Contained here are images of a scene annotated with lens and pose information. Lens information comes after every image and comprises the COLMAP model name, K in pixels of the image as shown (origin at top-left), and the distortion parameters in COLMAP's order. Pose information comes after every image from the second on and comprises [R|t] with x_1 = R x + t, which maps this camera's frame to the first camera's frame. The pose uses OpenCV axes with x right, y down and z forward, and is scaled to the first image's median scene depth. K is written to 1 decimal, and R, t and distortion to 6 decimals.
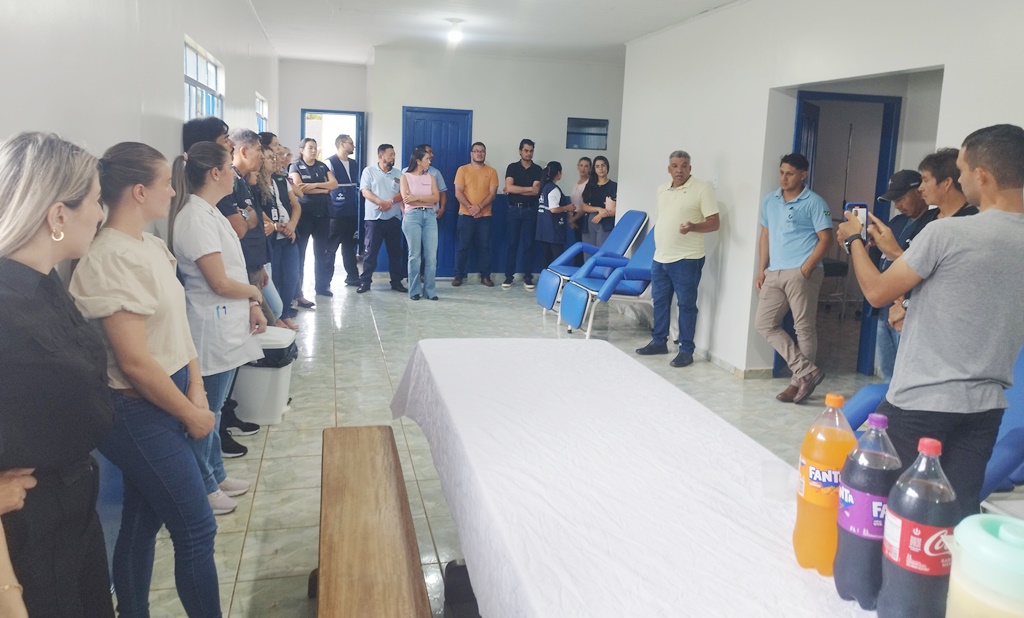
lens RADIAL K [[755.0, 0, 512.2], [0, 755.0, 258.1], [0, 0, 1]] dist [0.004345, -0.005734]
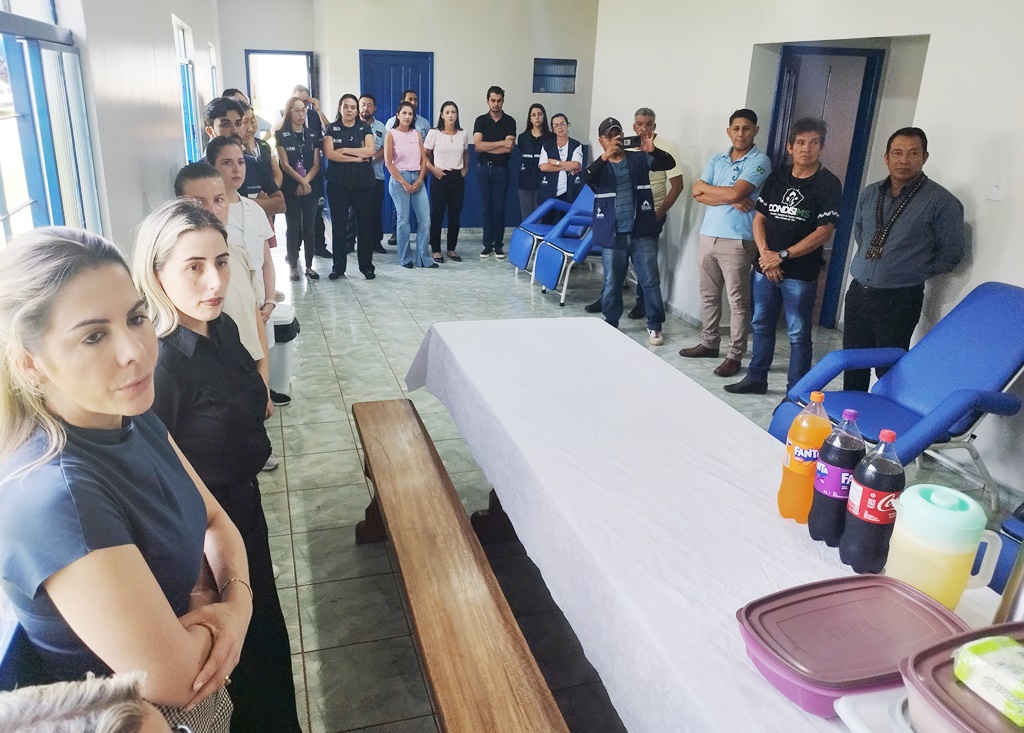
lens RADIAL K [[782.1, 0, 483.8], [0, 782.1, 365.8], [0, 0, 1]] dist [0.005525, -0.005491]
pose [[0.999381, -0.024557, 0.025188, -0.092684], [0.018619, 0.976756, 0.213544, -0.083832], [-0.029846, -0.212943, 0.976609, -0.147300]]
